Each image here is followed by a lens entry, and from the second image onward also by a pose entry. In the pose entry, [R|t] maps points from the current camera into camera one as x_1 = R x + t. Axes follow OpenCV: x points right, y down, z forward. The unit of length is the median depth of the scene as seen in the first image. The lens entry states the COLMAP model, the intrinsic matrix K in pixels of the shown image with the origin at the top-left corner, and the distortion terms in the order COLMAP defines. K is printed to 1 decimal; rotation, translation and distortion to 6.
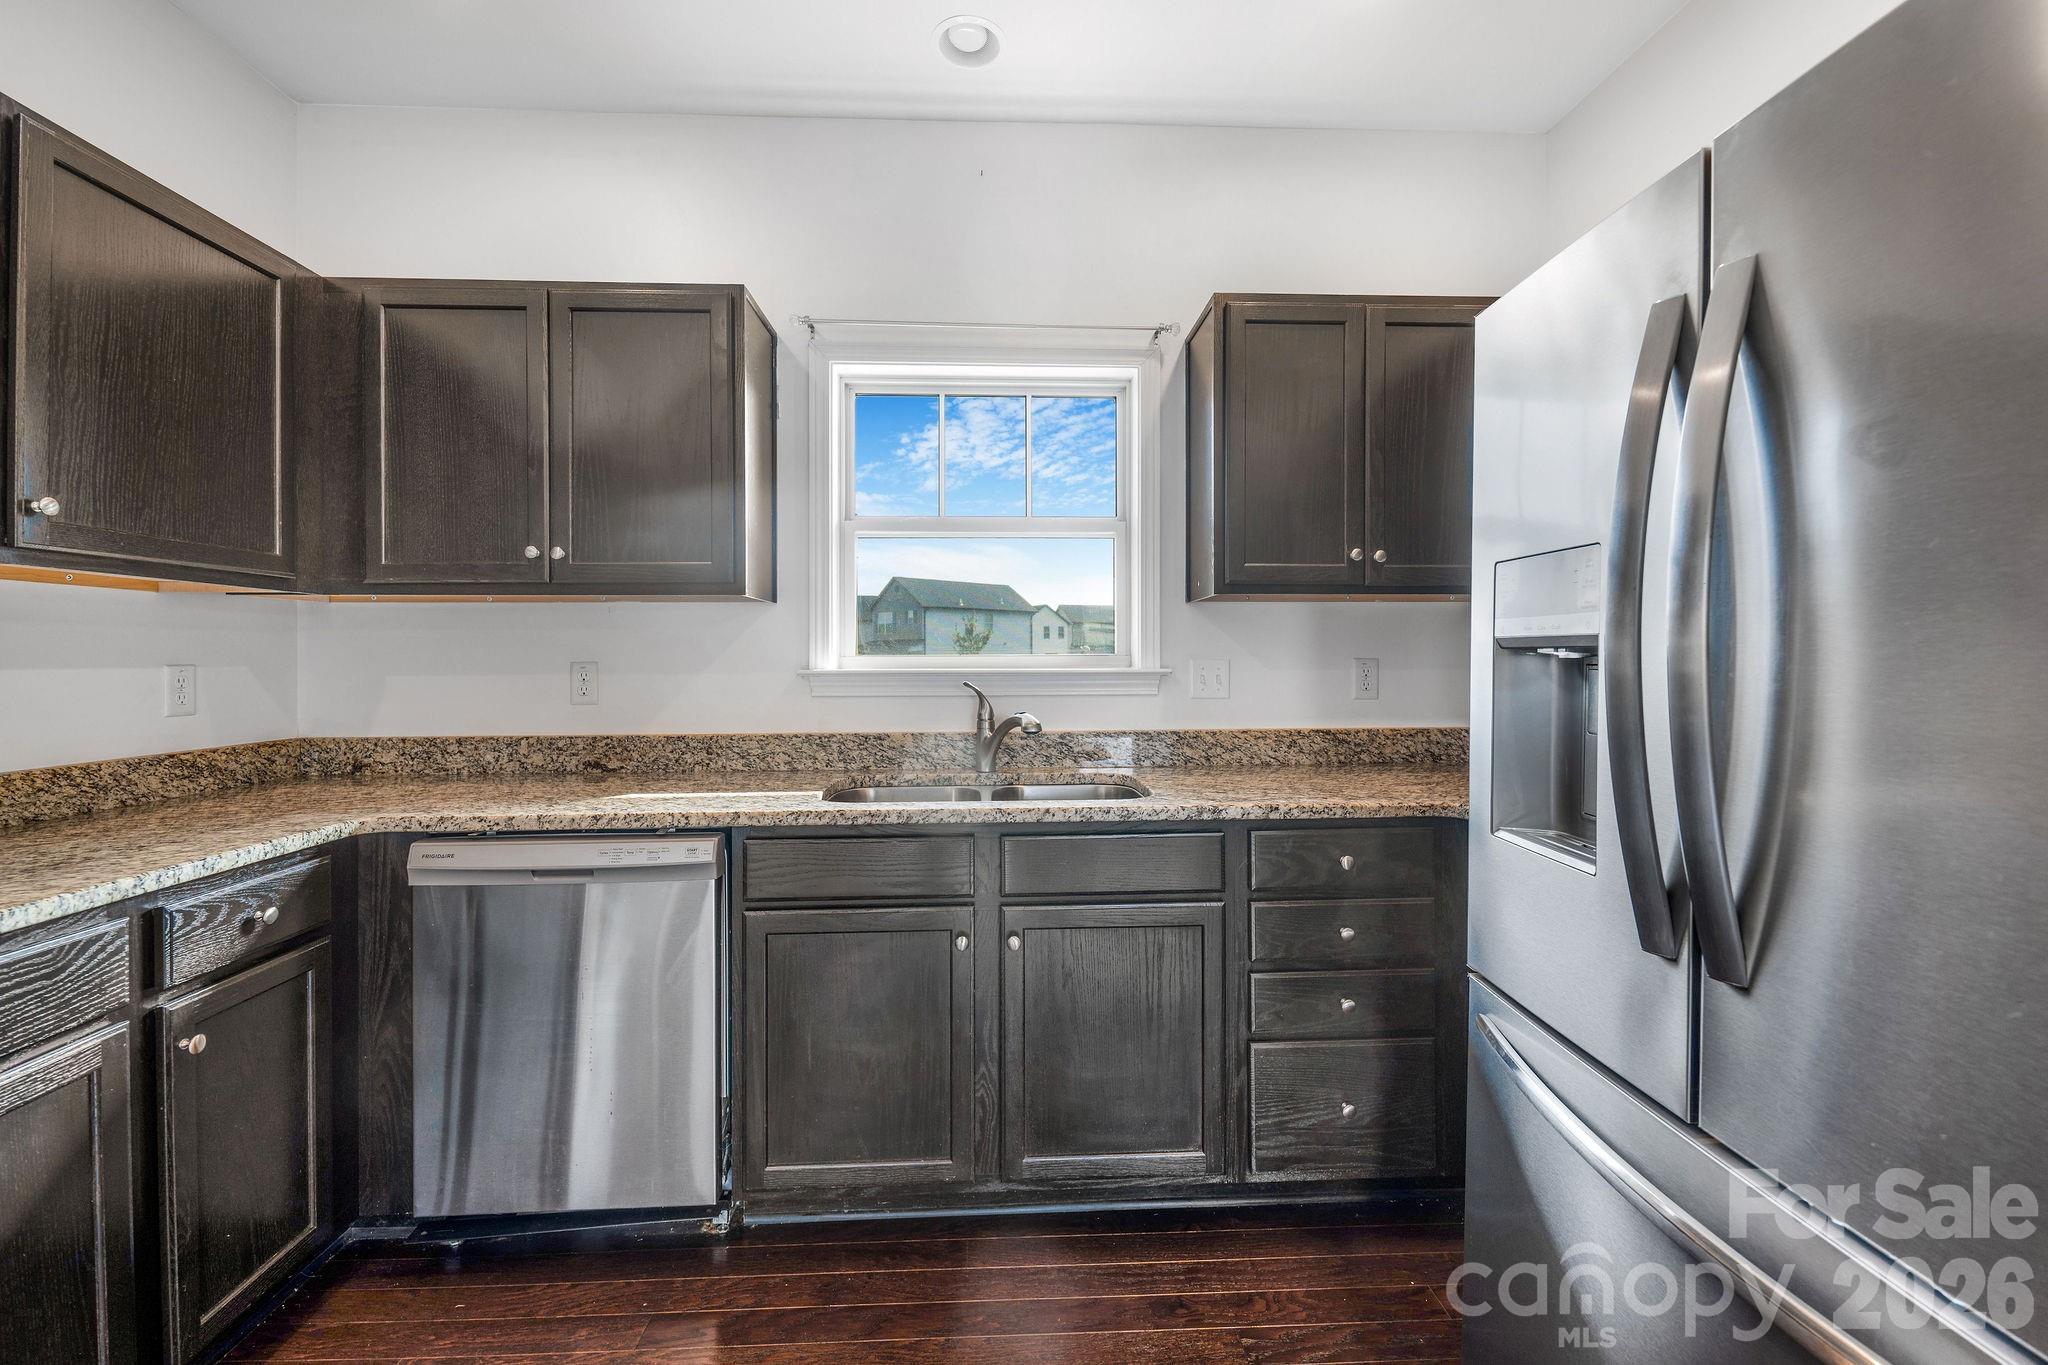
lens RADIAL K [[816.9, 0, 1013.9], [0, 816.9, 655.5], [0, 0, 1]] dist [0.002125, -0.005628]
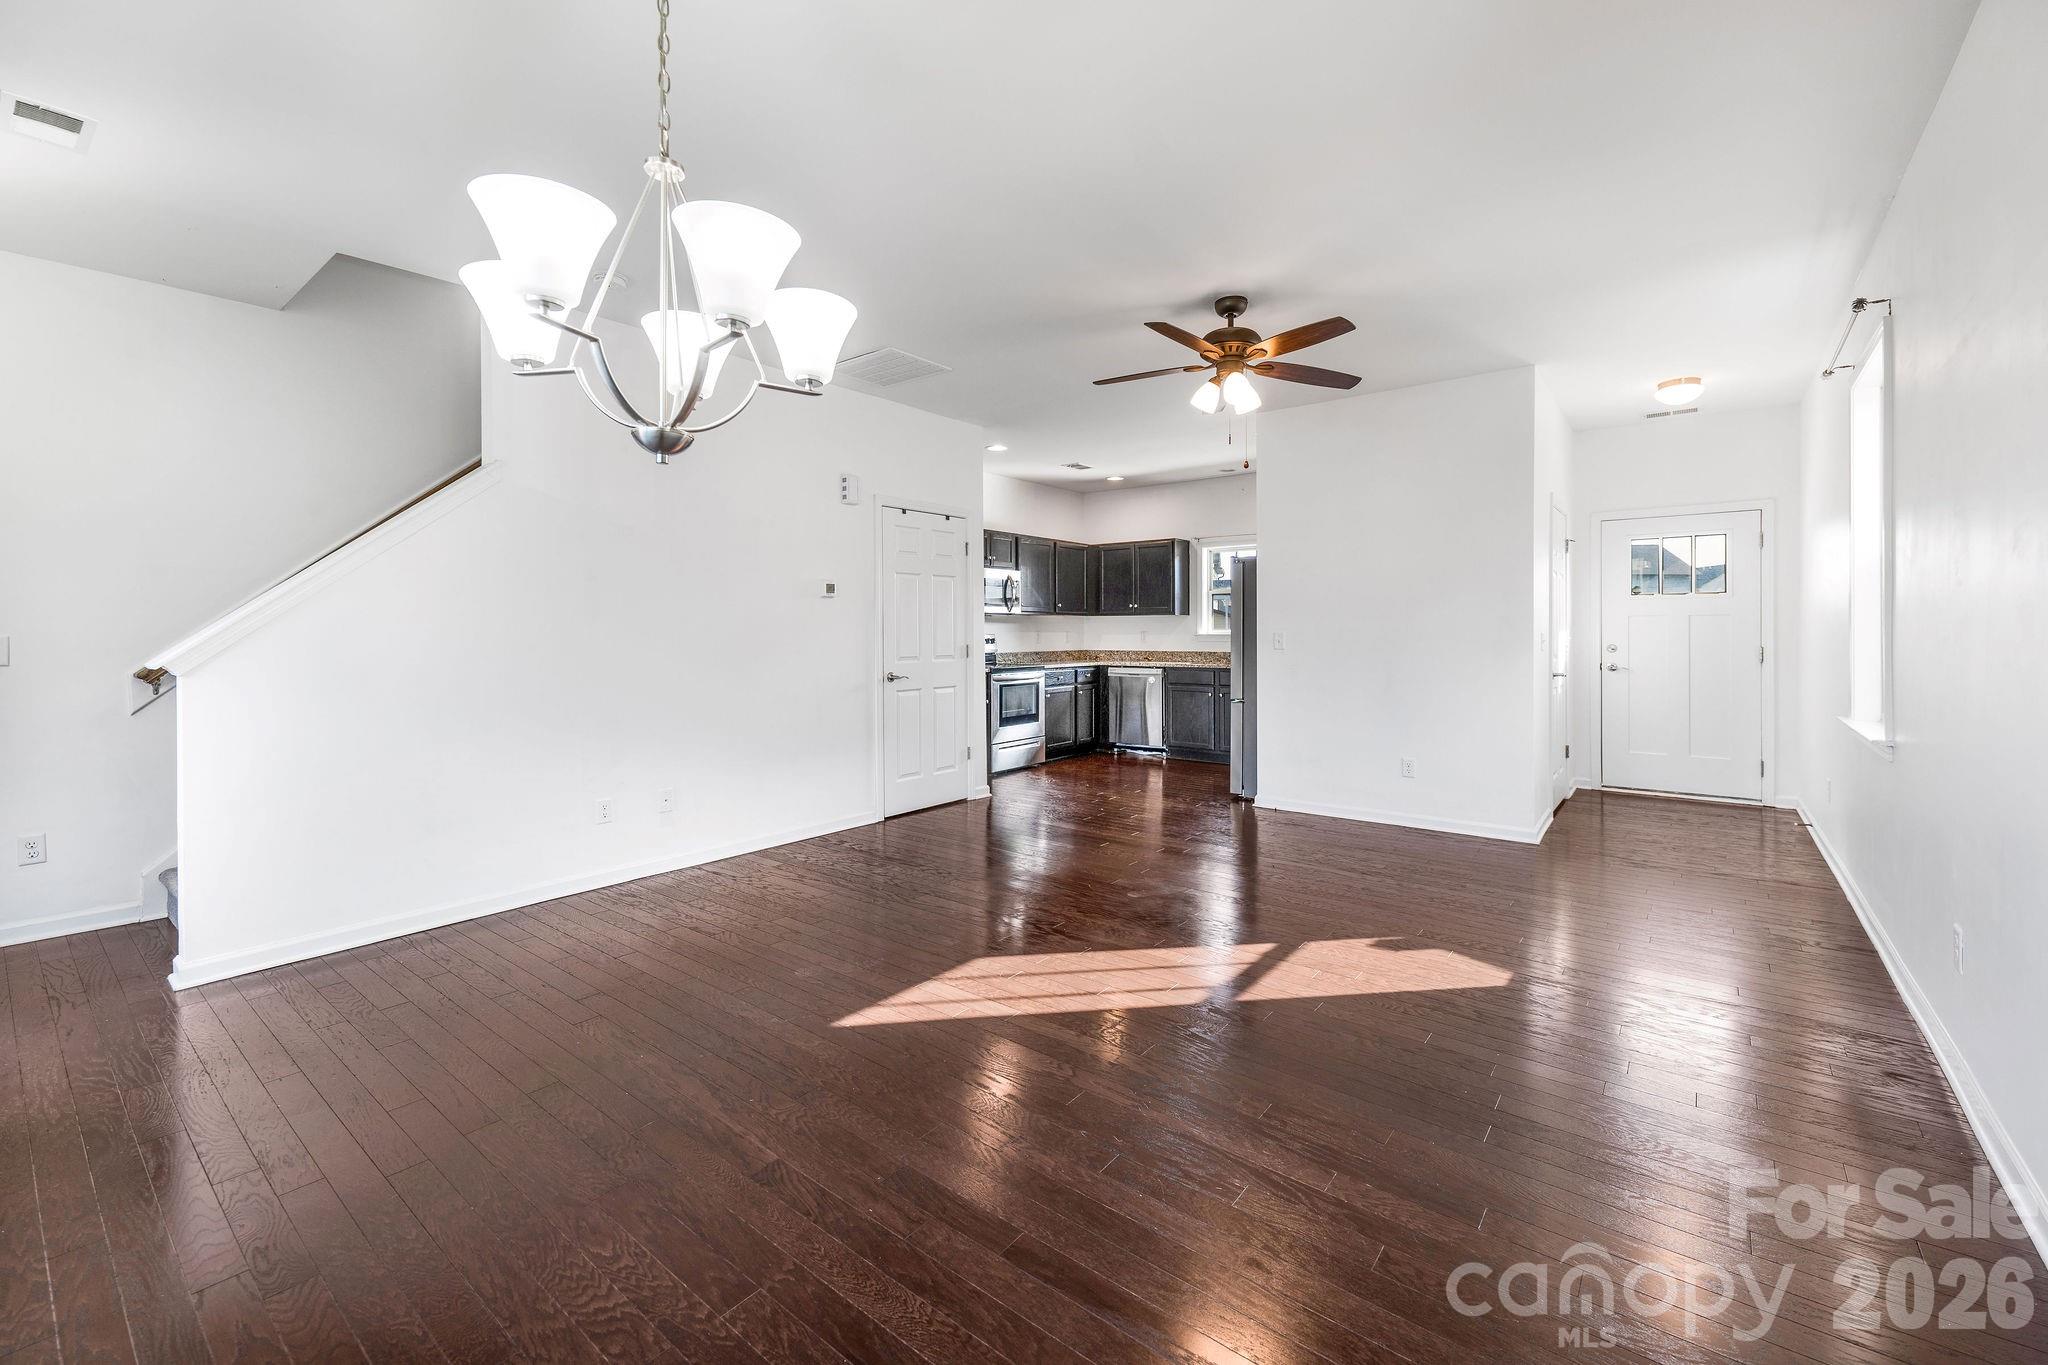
lens RADIAL K [[852.3, 0, 1026.0], [0, 852.3, 632.5], [0, 0, 1]] dist [0.000688, -0.000013]
pose [[0.757747, 0.003289, -0.652540, 2.131999], [0.002123, 0.999970, 0.007505, -0.022548], [0.652545, -0.007073, 0.757717, -3.064986]]
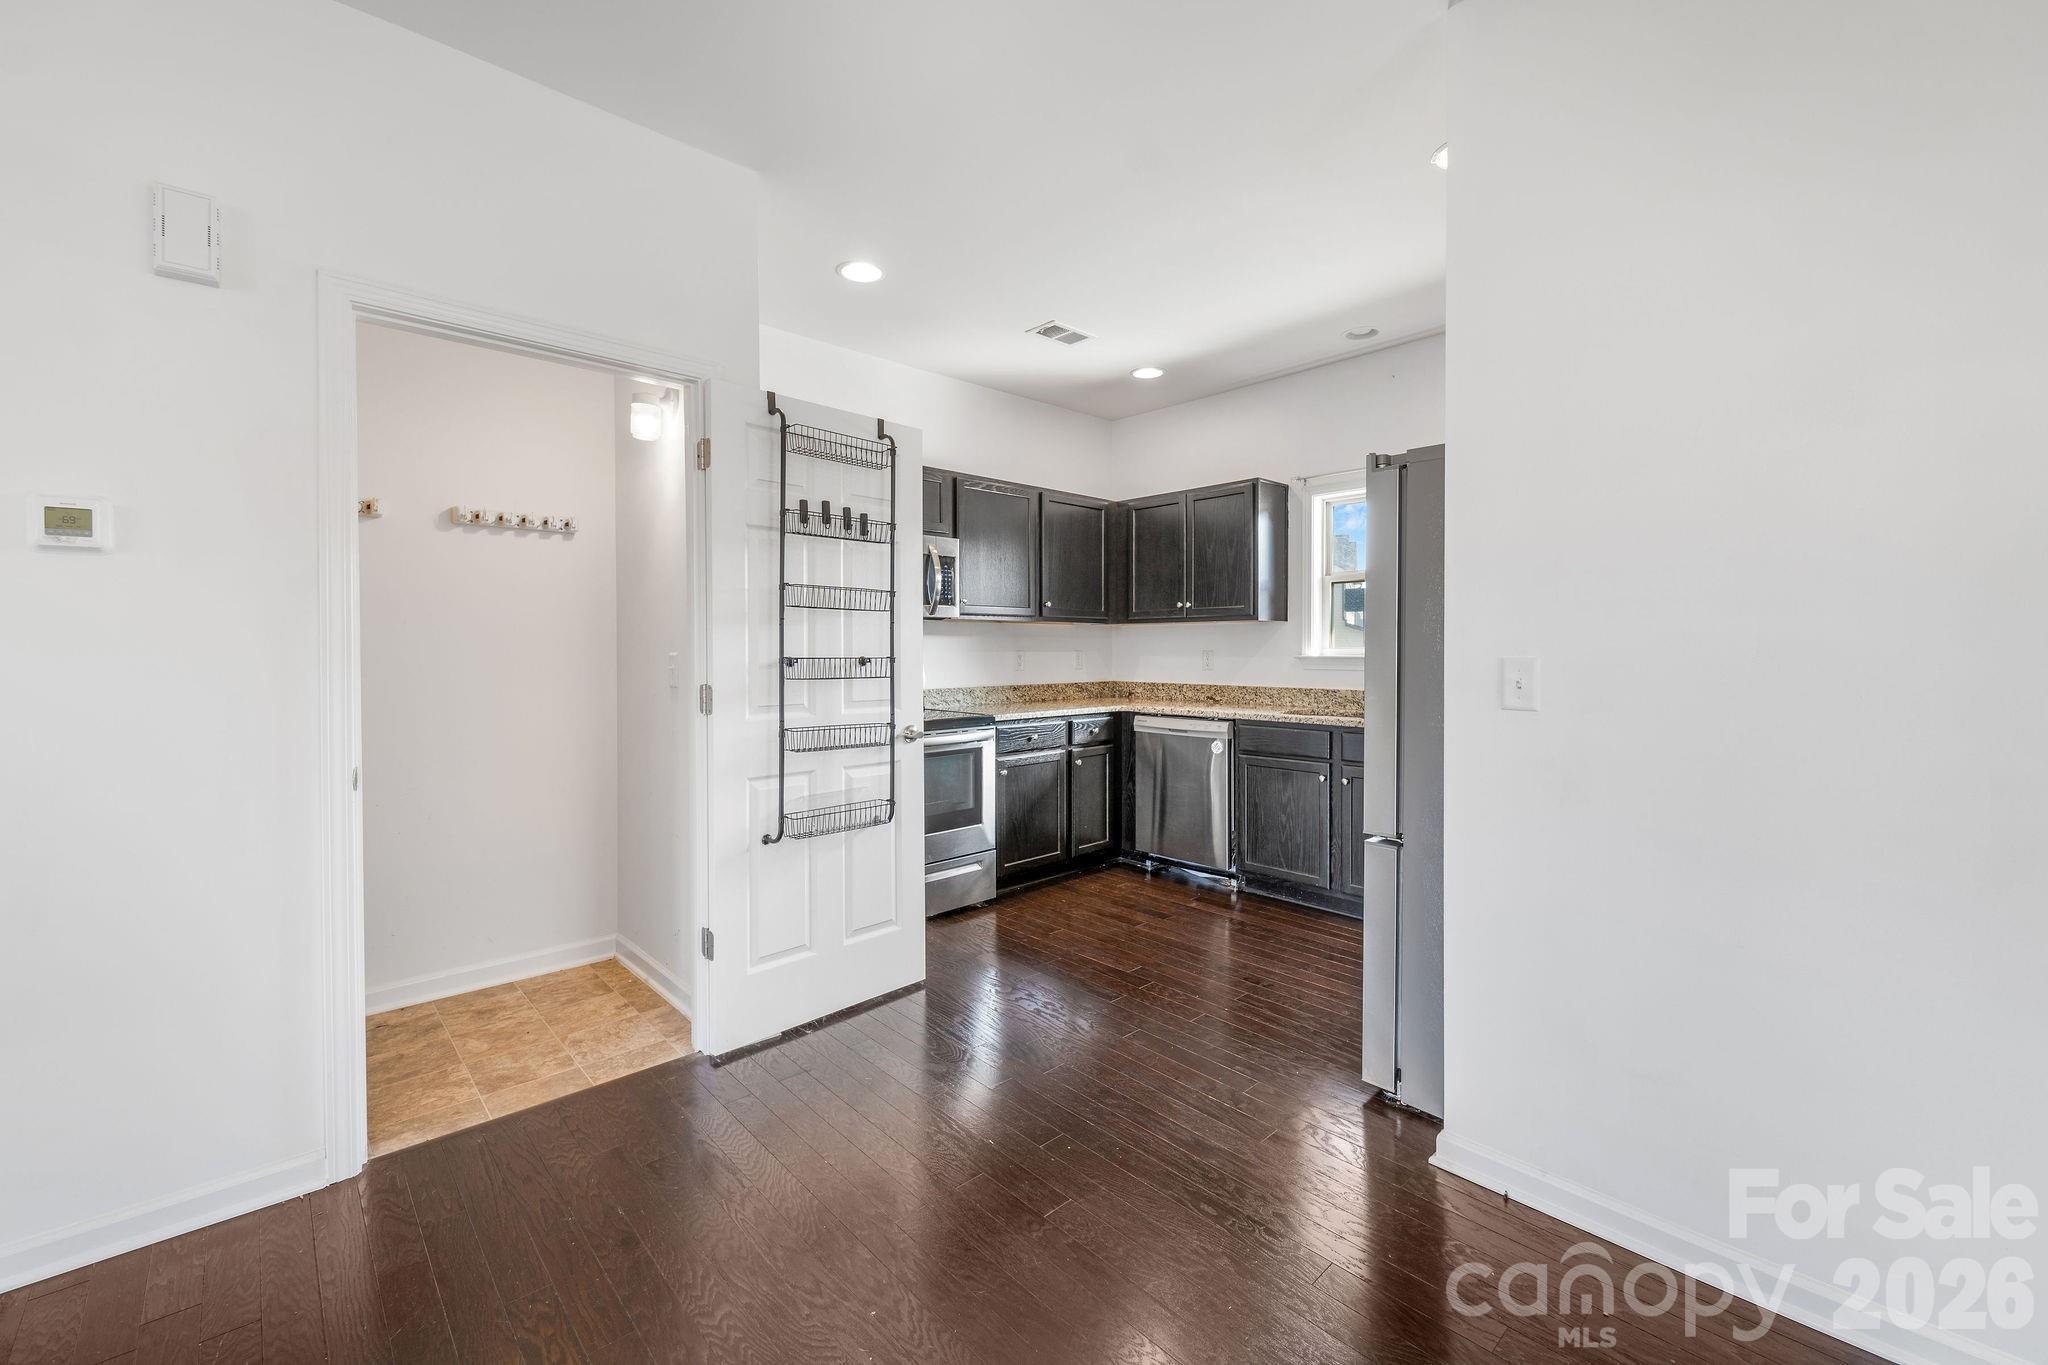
lens RADIAL K [[834.1, 0, 1042.9], [0, 834.1, 645.1], [0, 0, 1]] dist [0.000394, 0.000118]
pose [[0.660910, 0.001685, -0.750463, 1.096568], [-0.000858, 0.999999, 0.001489, -0.012885], [0.750464, -0.000340, 0.660911, -1.030333]]
